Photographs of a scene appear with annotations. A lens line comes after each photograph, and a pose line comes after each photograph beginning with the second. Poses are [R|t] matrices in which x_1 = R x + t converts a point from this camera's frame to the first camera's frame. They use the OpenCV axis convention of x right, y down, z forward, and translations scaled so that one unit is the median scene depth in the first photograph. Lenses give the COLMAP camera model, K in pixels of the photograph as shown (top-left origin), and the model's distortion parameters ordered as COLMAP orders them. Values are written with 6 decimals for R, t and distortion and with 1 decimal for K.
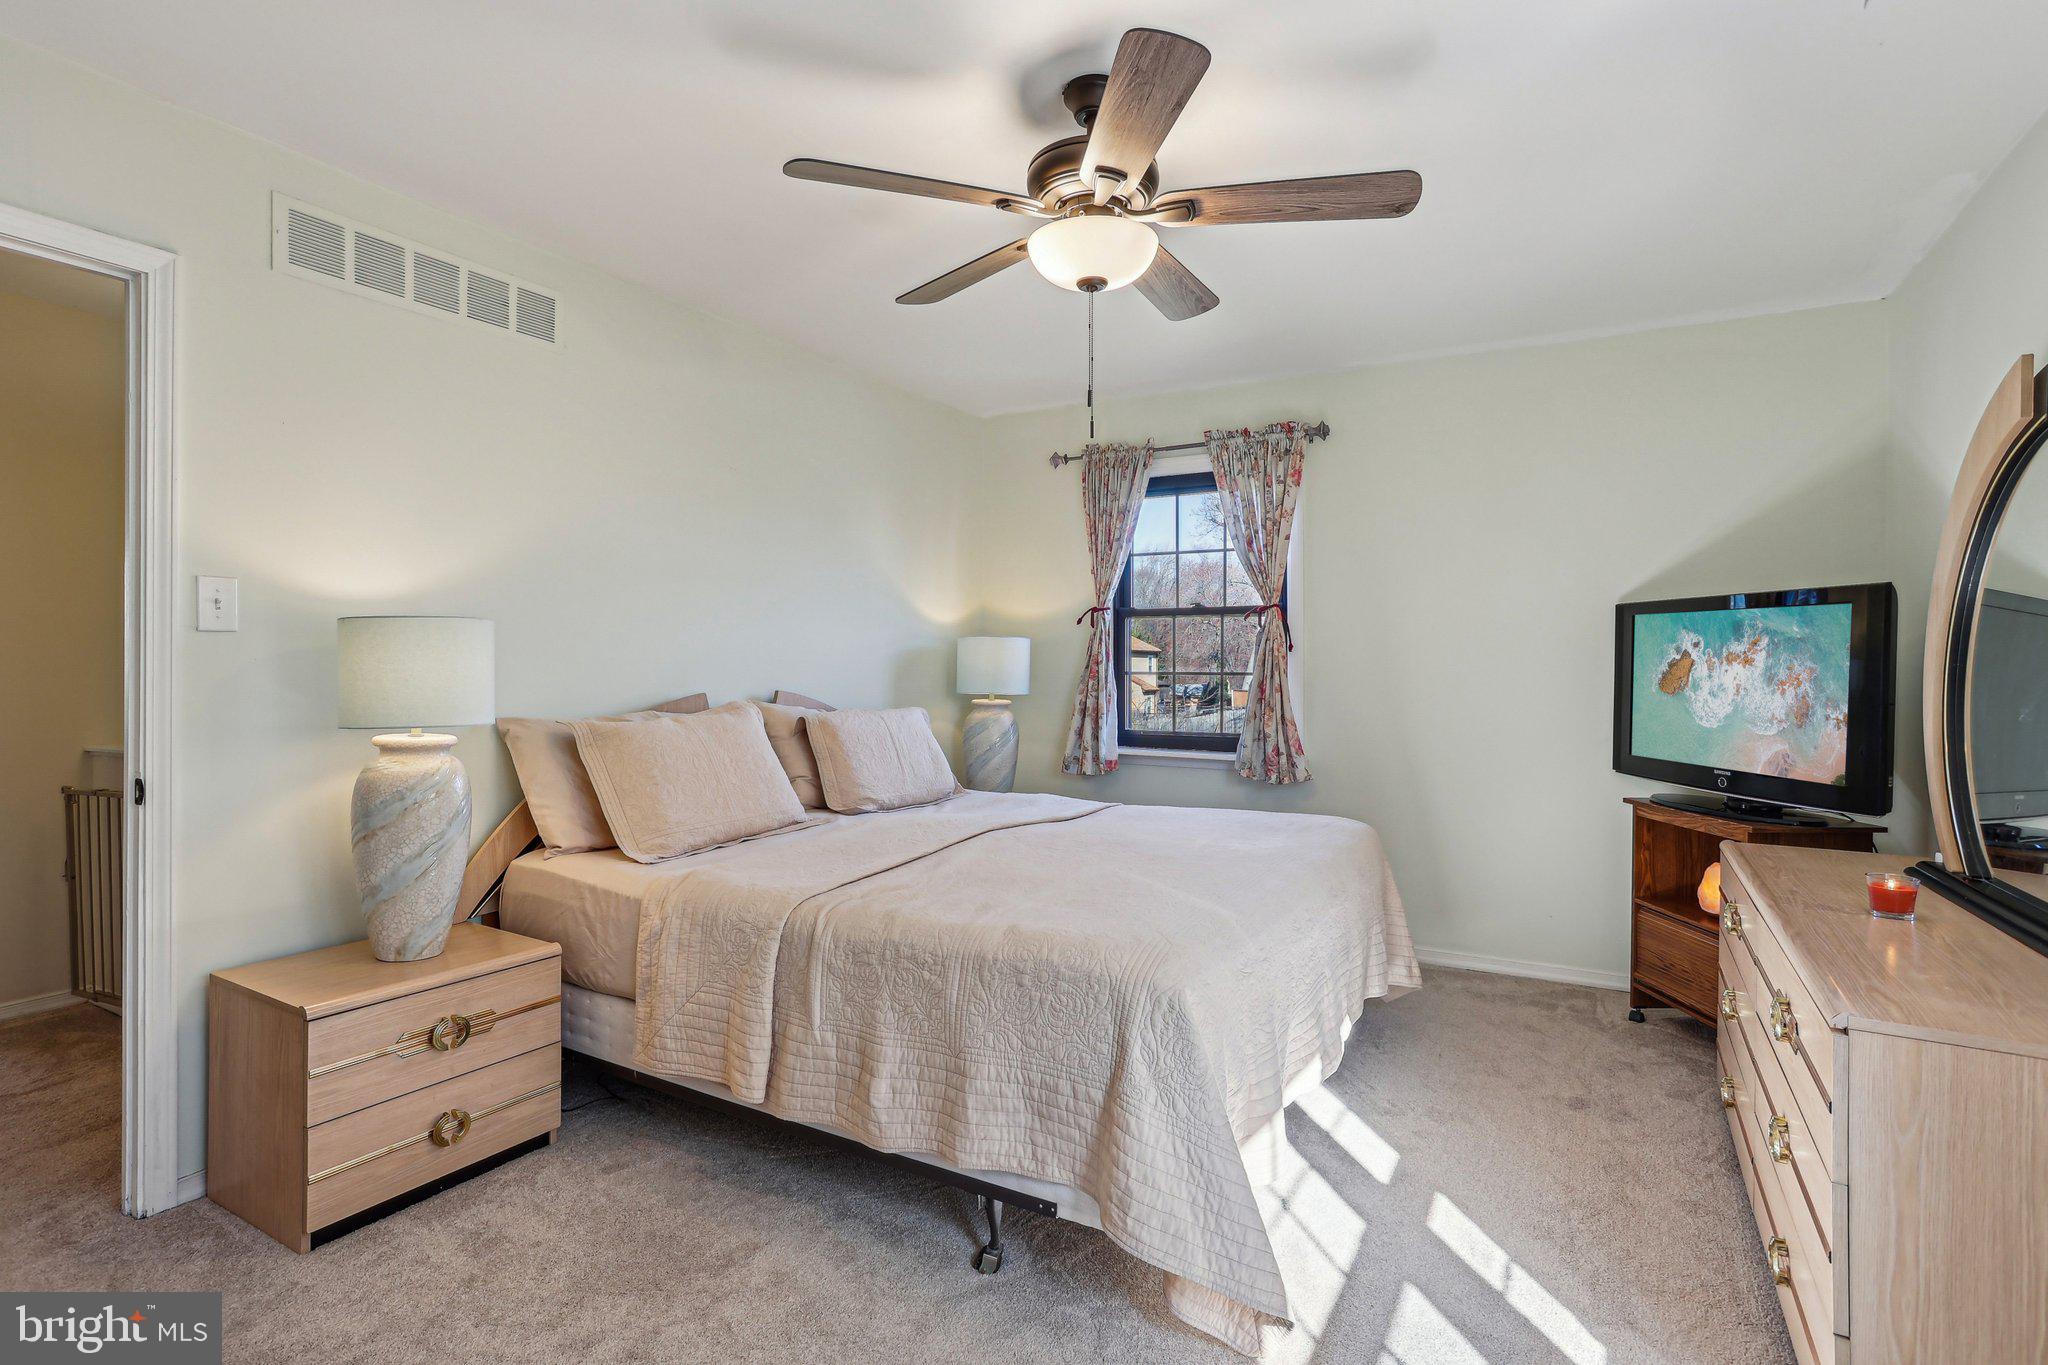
lens RADIAL K [[1009.9, 0, 1021.1], [0, 1009.9, 667.1], [0, 0, 1]] dist [-0.038579, -0.000059]
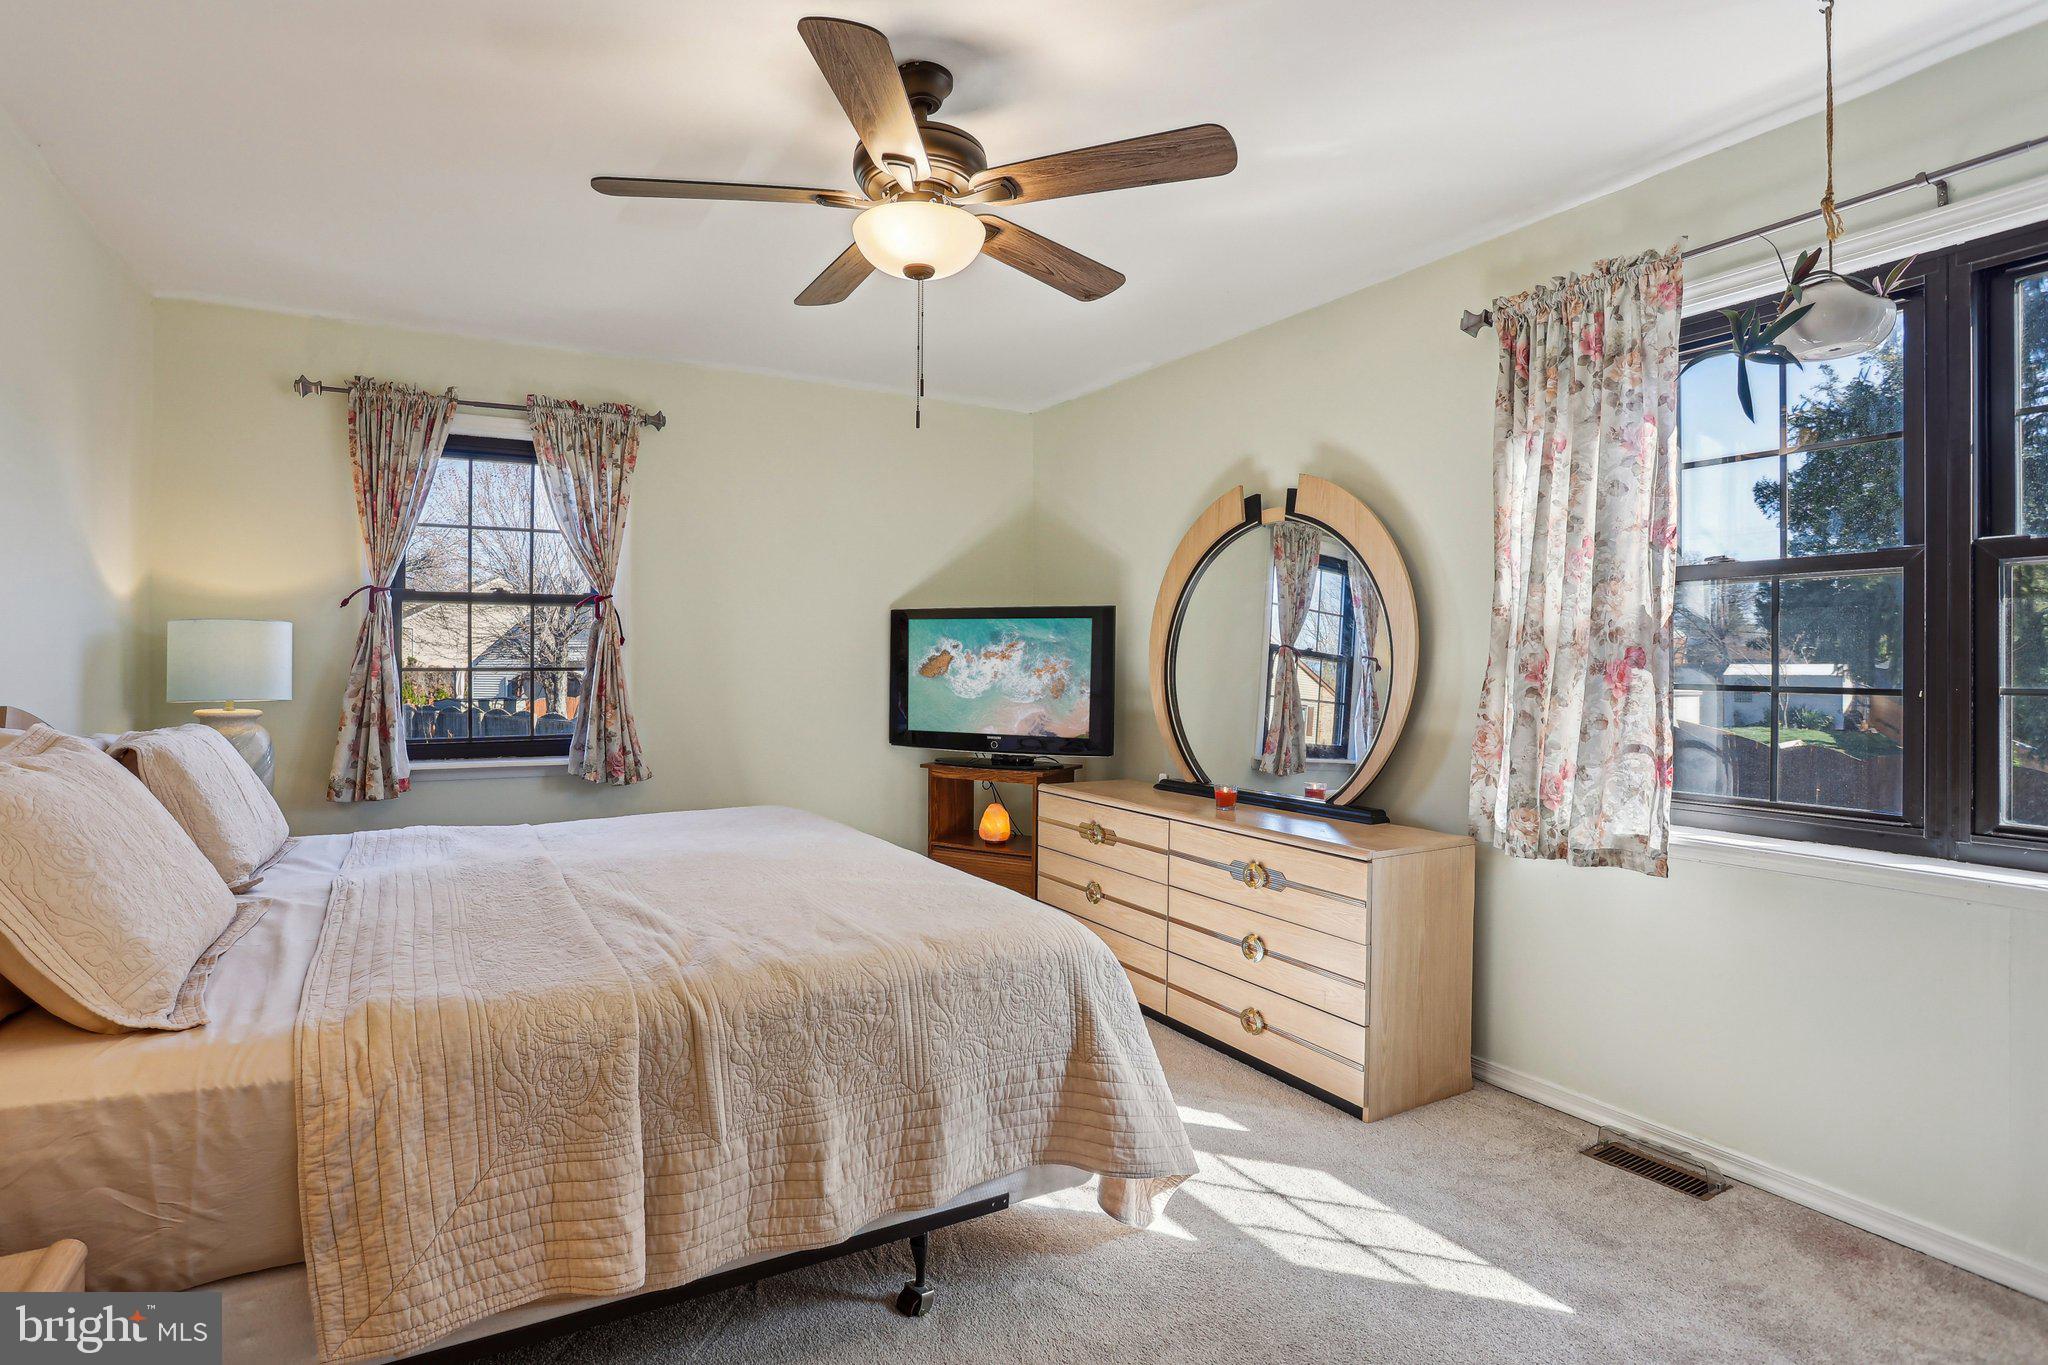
lens RADIAL K [[999.8, 0, 990.3], [0, 999.8, 663.8], [0, 0, 1]] dist [-0.068062, 0.034895]
pose [[0.524471, -0.005898, 0.851408, -0.418999], [0.002800, 0.999983, 0.005202, -0.002090], [-0.851424, -0.000345, 0.524478, 0.252910]]
